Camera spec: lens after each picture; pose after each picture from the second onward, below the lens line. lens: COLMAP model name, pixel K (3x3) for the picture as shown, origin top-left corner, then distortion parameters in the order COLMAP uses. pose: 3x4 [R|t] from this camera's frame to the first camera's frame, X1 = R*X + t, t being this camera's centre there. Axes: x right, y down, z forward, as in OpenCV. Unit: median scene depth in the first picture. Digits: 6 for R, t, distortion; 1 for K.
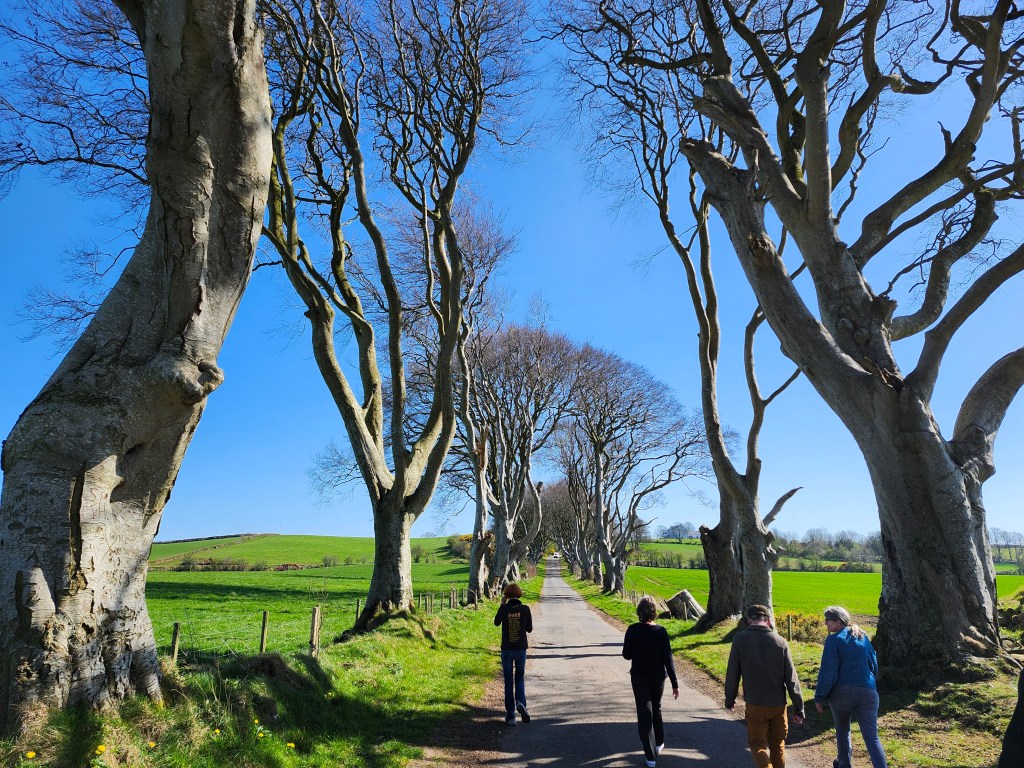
lens RADIAL K [[707.4, 0, 514.2], [0, 707.4, 365.4], [0, 0, 1]] dist [0.061528, -0.072997]
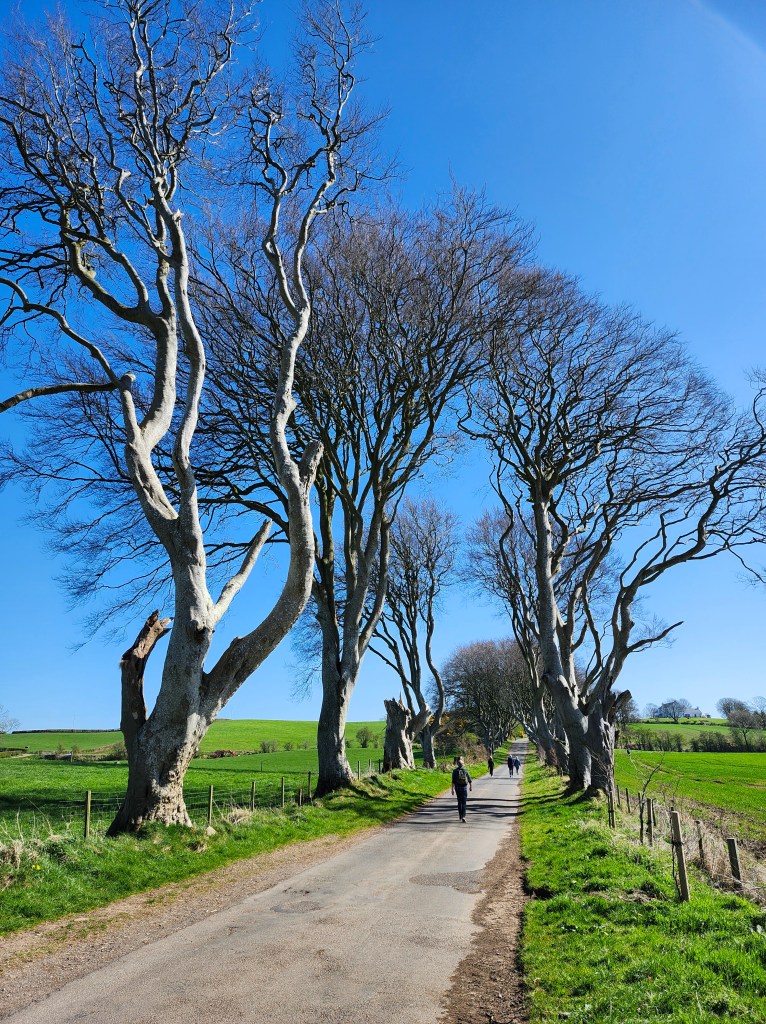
lens RADIAL K [[707.4, 0, 383.0], [0, 707.4, 512.0], [0, 0, 1]] dist [0.061528, -0.072997]
pose [[0.989545, -0.055235, -0.133232, 0.026558], [0.048269, 0.997321, -0.054963, 0.053049], [0.135911, 0.047958, 0.989560, 0.174549]]
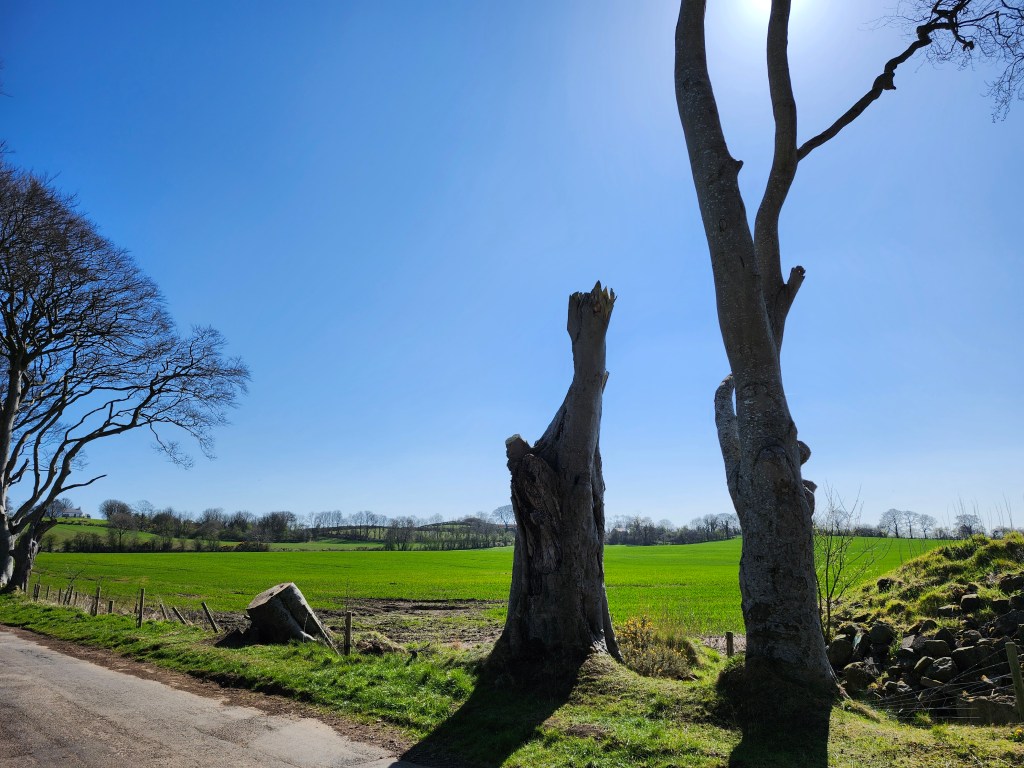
lens RADIAL K [[707.4, 0, 514.2], [0, 707.4, 365.4], [0, 0, 1]] dist [0.061528, -0.072997]
pose [[0.698040, 0.164184, 0.696982, -0.005596], [-0.181449, 0.982147, -0.049634, 0.025035], [-0.692688, -0.091820, 0.715369, 0.085458]]
